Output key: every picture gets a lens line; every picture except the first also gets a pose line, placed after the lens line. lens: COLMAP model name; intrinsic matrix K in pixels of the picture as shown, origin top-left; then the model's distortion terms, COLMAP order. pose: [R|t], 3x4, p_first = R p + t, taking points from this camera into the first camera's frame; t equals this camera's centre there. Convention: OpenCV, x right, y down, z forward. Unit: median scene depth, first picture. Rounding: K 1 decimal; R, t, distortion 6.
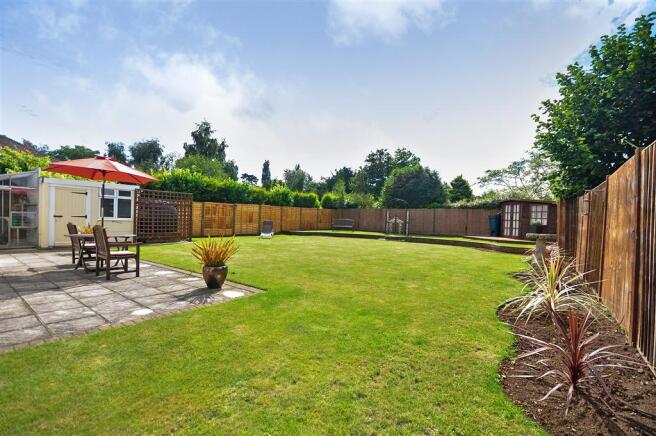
lens RADIAL K [[293.6, 0, 330.3], [0, 293.6, 221.7], [0, 0, 1]] dist [0.023571, 0.000290]
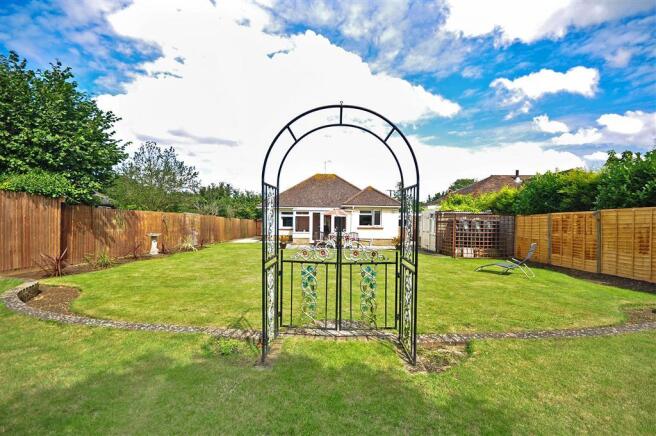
lens RADIAL K [[288.8, 0, 329.5], [0, 288.8, 221.0], [0, 0, 1]] dist [-0.000266, -0.003860]
pose [[-0.800534, -0.041801, -0.597827, 0.324339], [-0.039741, 0.999071, -0.016642, -0.017222], [0.597968, 0.010436, -0.801452, 1.106834]]
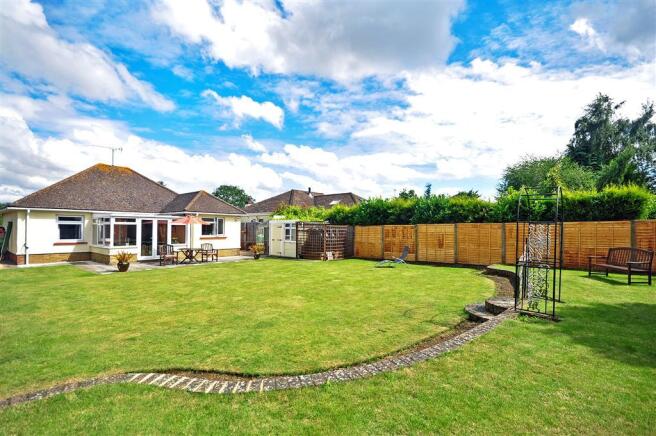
lens RADIAL K [[298.2, 0, 330.8], [0, 298.2, 228.1], [0, 0, 1]] dist [-0.019256, 0.000000]
pose [[-0.027905, -0.031502, -0.999114, 0.540236], [-0.012416, 0.999437, -0.031165, -0.020992], [0.999533, 0.011536, -0.028280, 0.768324]]
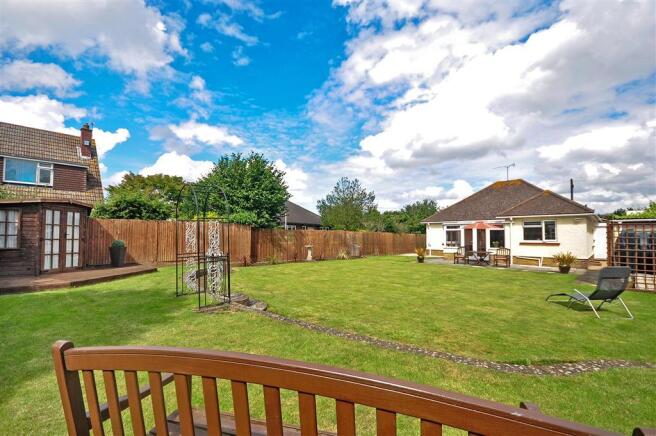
lens RADIAL K [[293.6, 0, 330.3], [0, 293.6, 221.7], [0, 0, 1]] dist [0.023571, 0.000290]
pose [[-0.988056, -0.024570, 0.152124, 0.045594], [-0.030541, 0.998847, -0.037042, -0.027652], [-0.151038, -0.041246, -0.987667, 1.294055]]
